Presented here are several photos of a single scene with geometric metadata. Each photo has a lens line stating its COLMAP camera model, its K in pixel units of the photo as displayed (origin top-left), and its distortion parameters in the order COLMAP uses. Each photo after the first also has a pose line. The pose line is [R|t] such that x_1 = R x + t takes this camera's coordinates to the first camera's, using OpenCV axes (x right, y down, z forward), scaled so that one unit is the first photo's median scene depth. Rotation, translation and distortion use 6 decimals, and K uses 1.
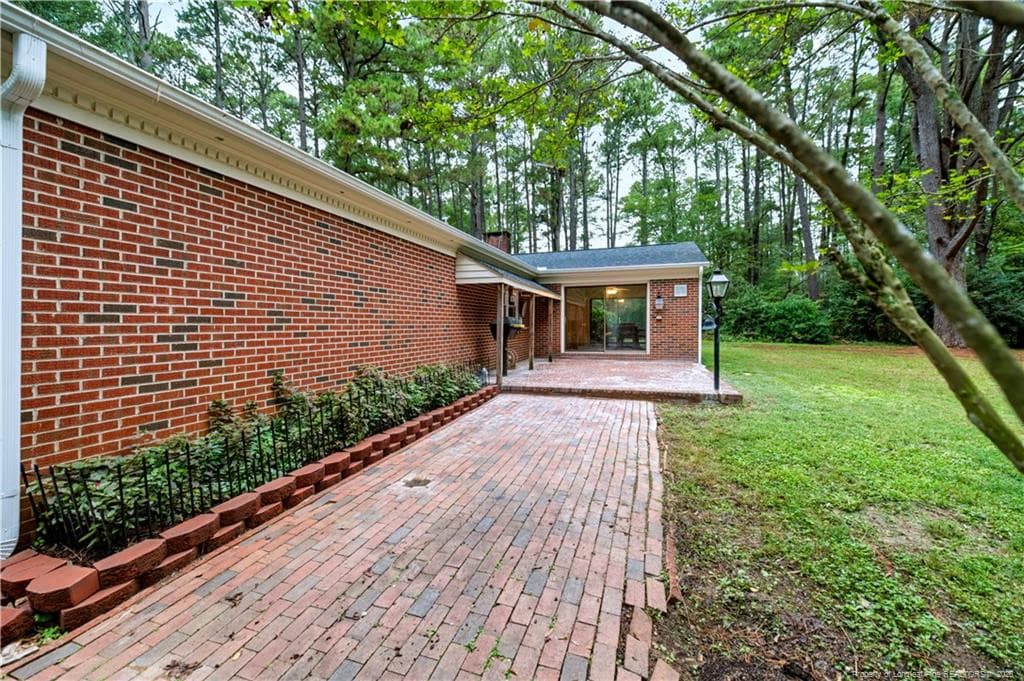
lens RADIAL K [[402.1, 0, 508.9], [0, 402.1, 332.6], [0, 0, 1]] dist [0.001115, -0.000046]
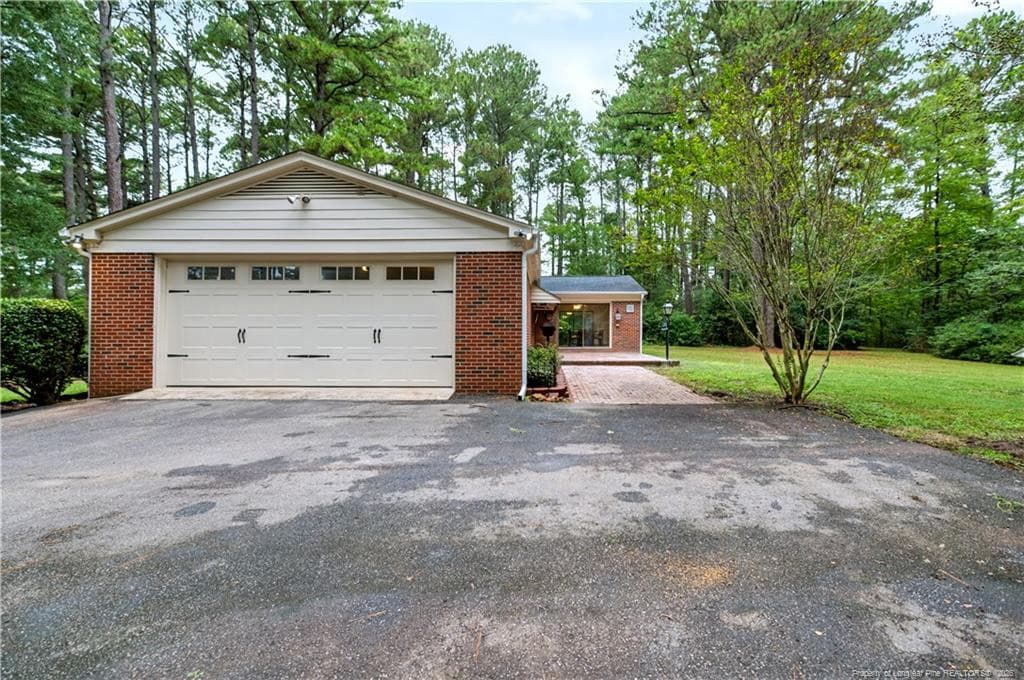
lens RADIAL K [[502.7, 0, 483.9], [0, 502.7, 341.2], [0, 0, 1]] dist [0.000636, 0.000293]
pose [[0.957240, 0.006508, 0.289221, -0.412970], [-0.002940, 0.999914, -0.012770, 0.031099], [-0.289279, 0.011373, 0.957177, -0.436113]]
